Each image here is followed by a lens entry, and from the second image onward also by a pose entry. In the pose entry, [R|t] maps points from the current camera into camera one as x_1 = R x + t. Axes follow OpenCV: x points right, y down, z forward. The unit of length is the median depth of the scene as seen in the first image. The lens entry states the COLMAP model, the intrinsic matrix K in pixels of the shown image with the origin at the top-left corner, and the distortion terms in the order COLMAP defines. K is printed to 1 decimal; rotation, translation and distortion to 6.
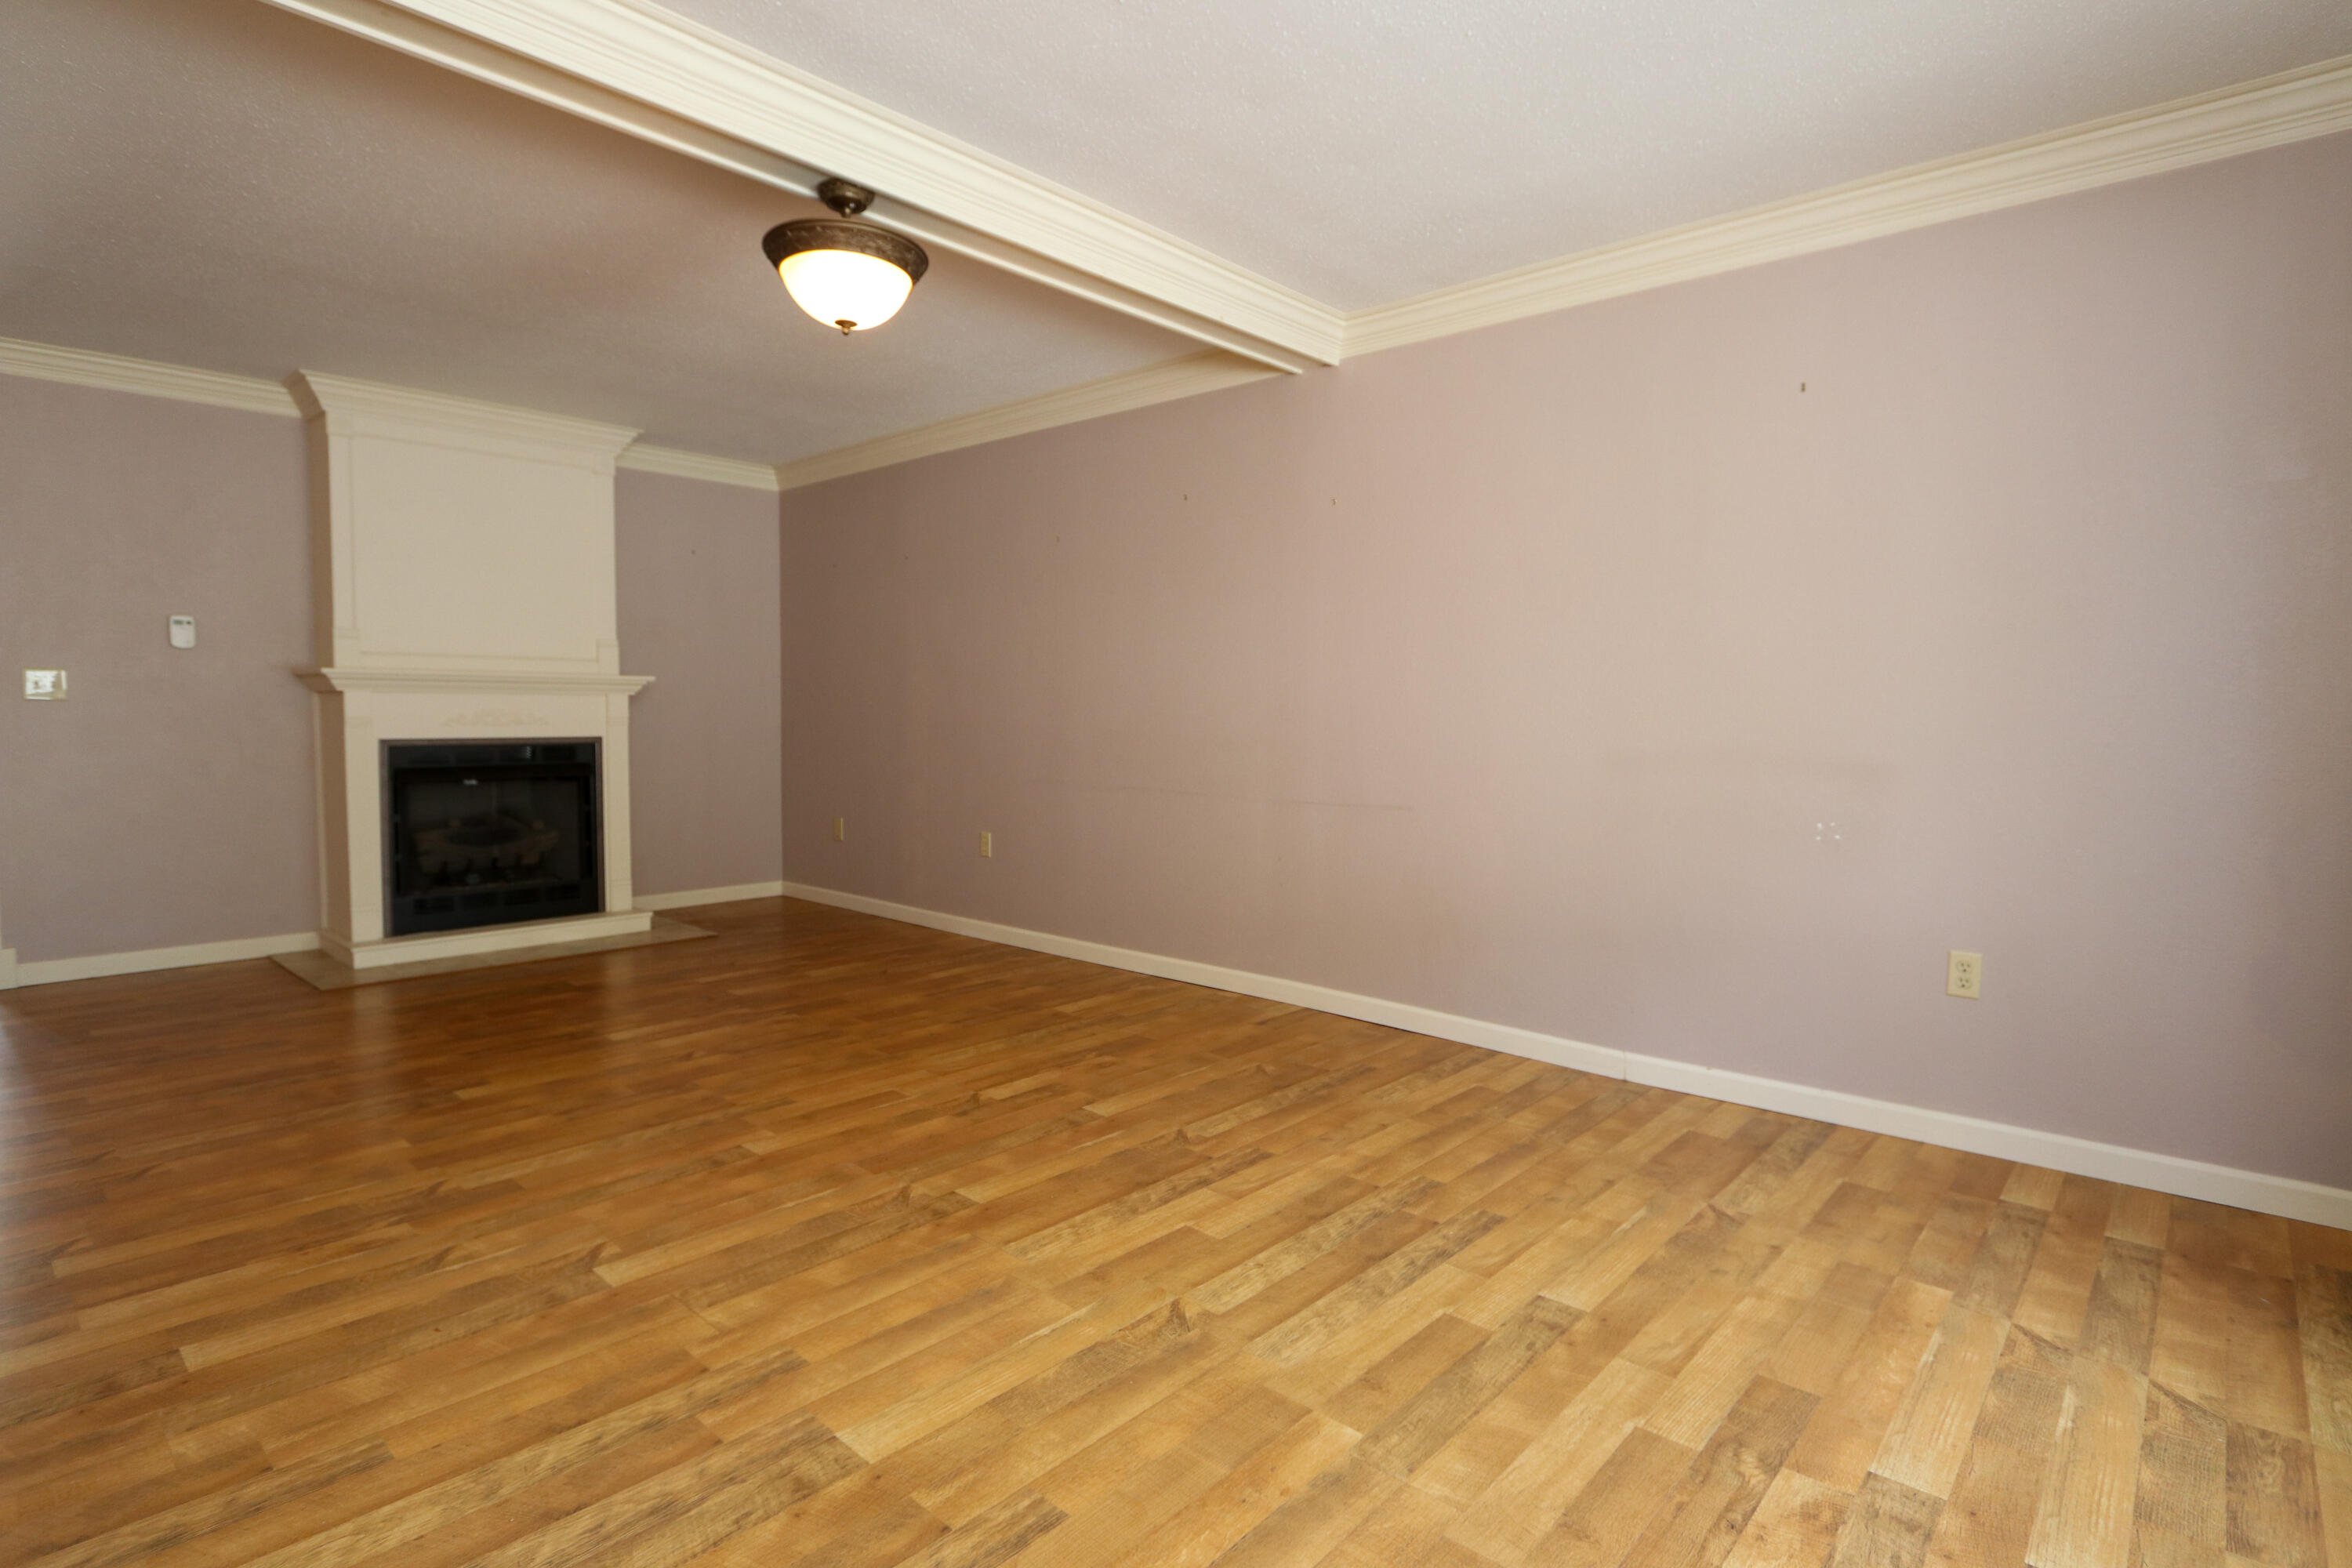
lens RADIAL K [[1176.7, 0, 1180.0], [0, 1176.7, 779.8], [0, 0, 1]] dist [-0.017140, 0.000345]
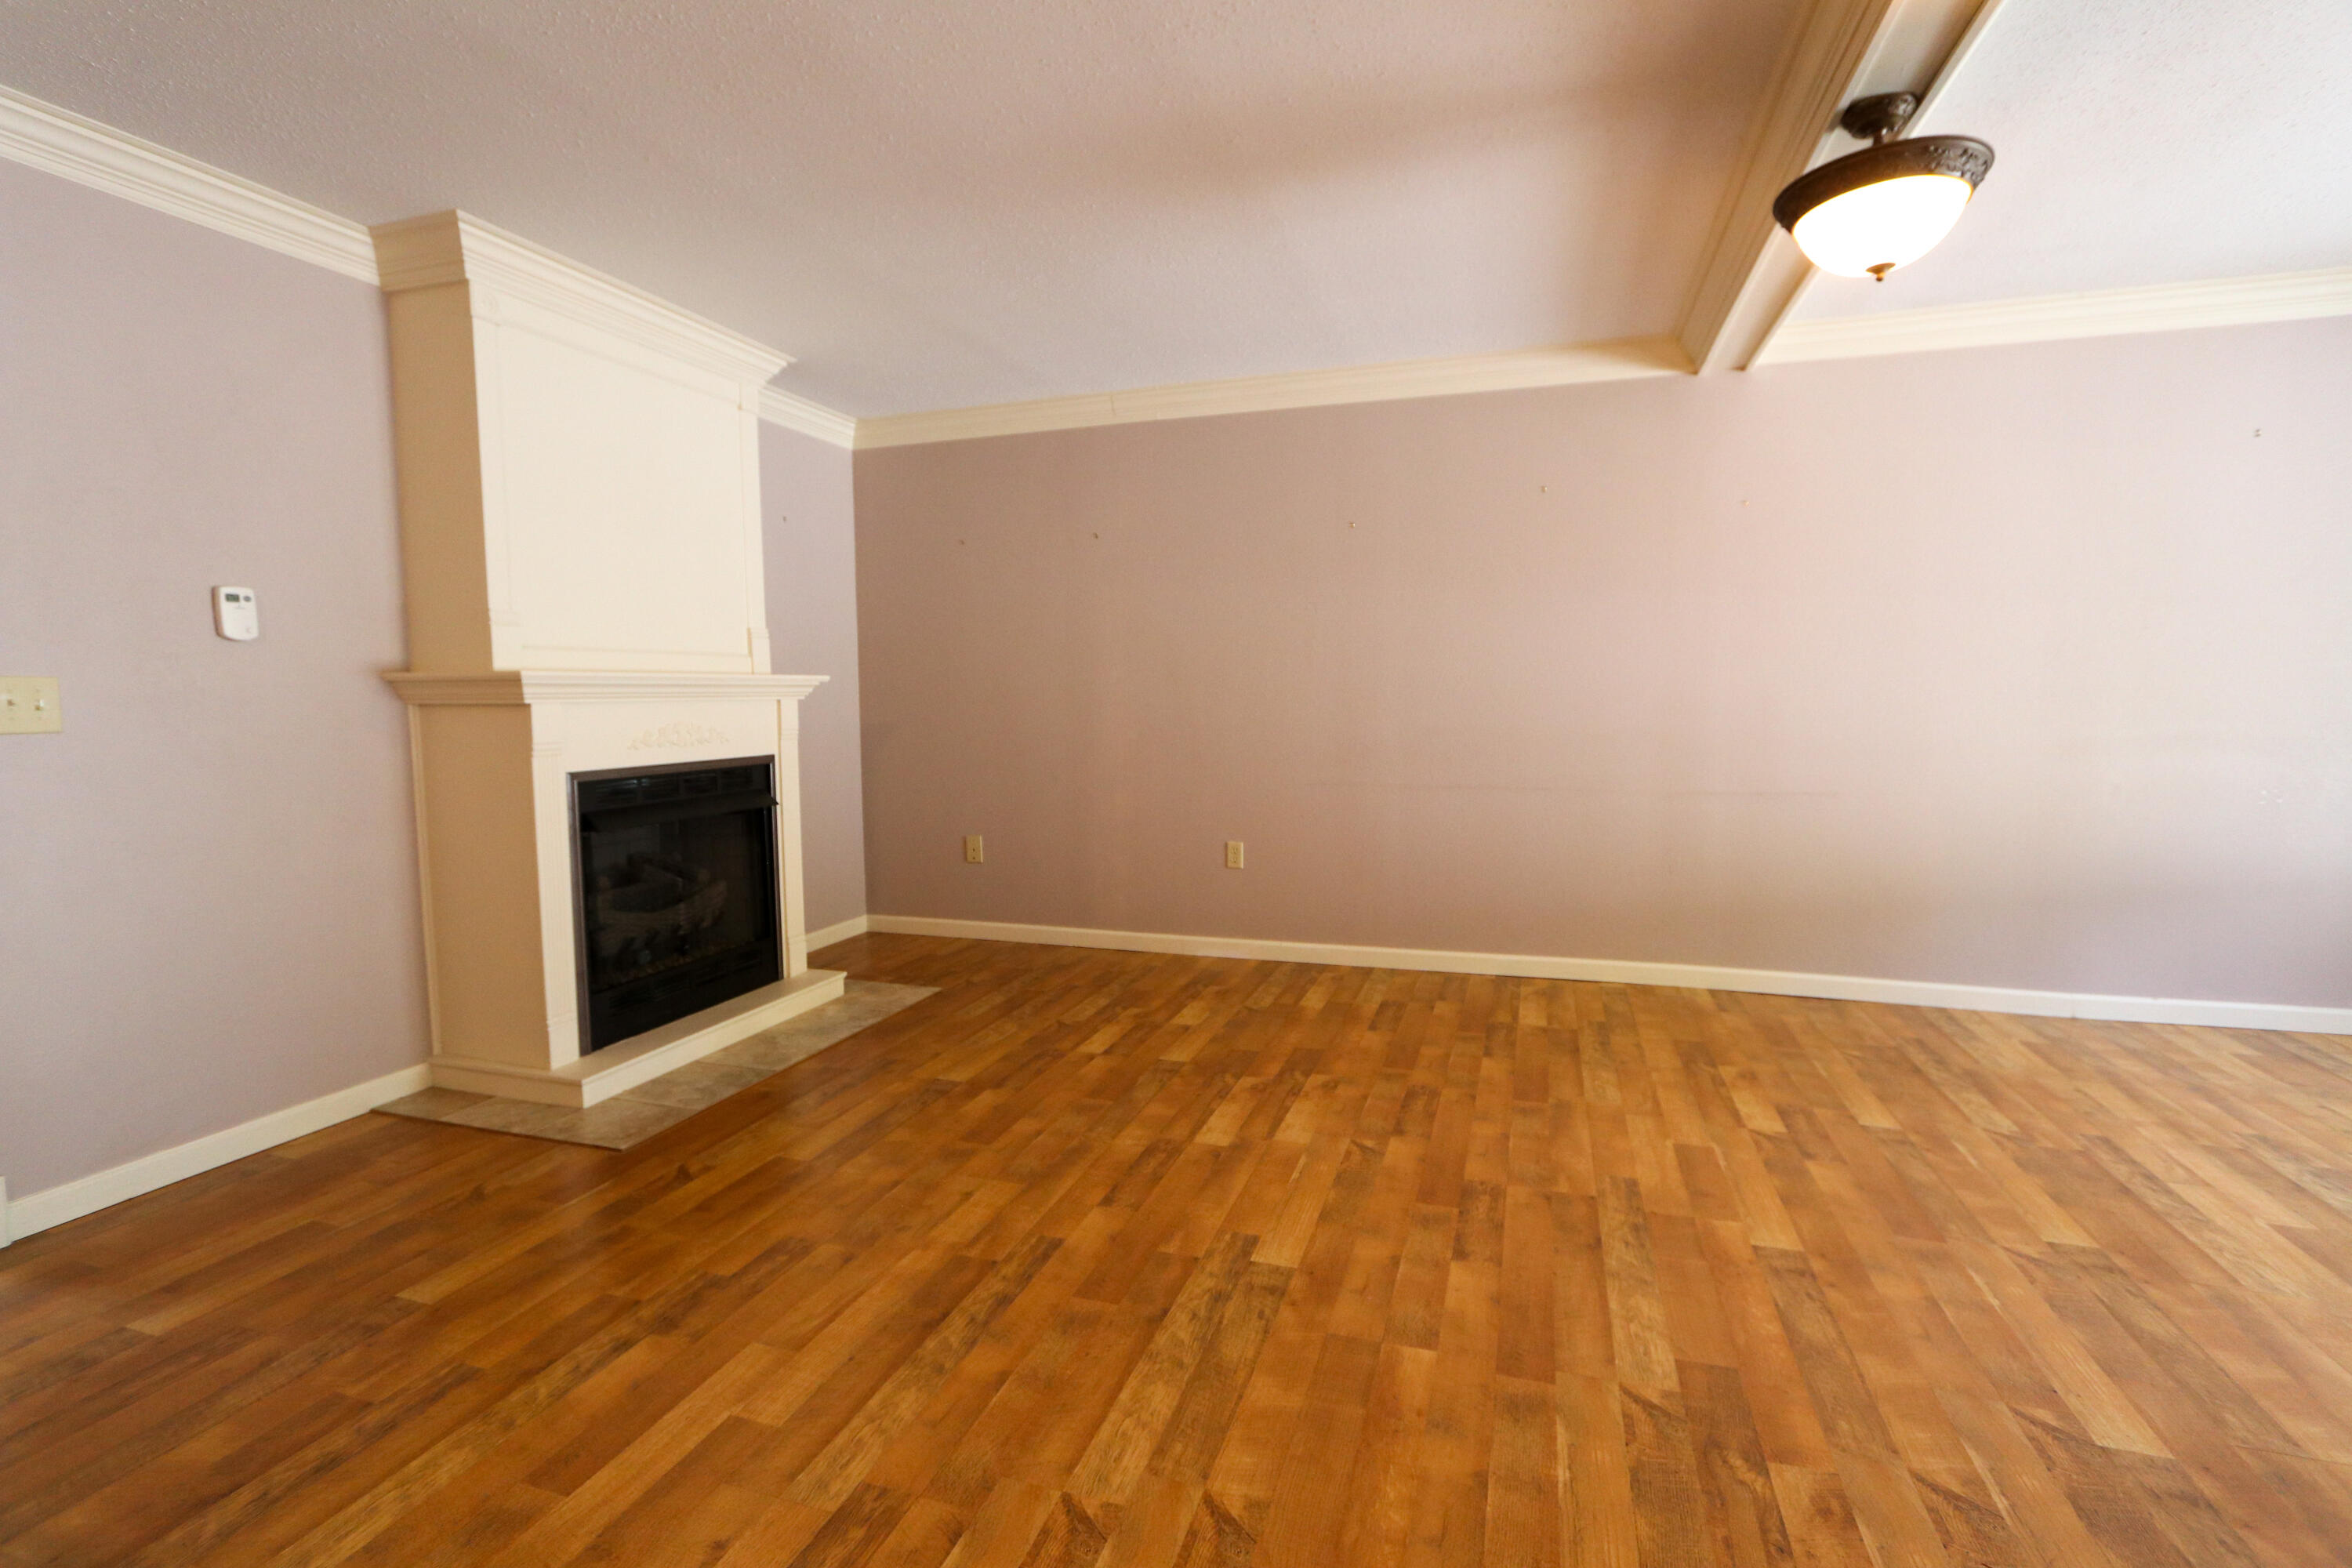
lens RADIAL K [[1091.4, 0, 1172.3], [0, 1091.4, 787.8], [0, 0, 1]] dist [-0.015871, 0.001041]
pose [[0.919011, -0.053437, 0.390592, -0.877394], [0.043149, 0.998453, 0.035075, -0.047310], [-0.391862, -0.015380, 0.919895, 0.389996]]
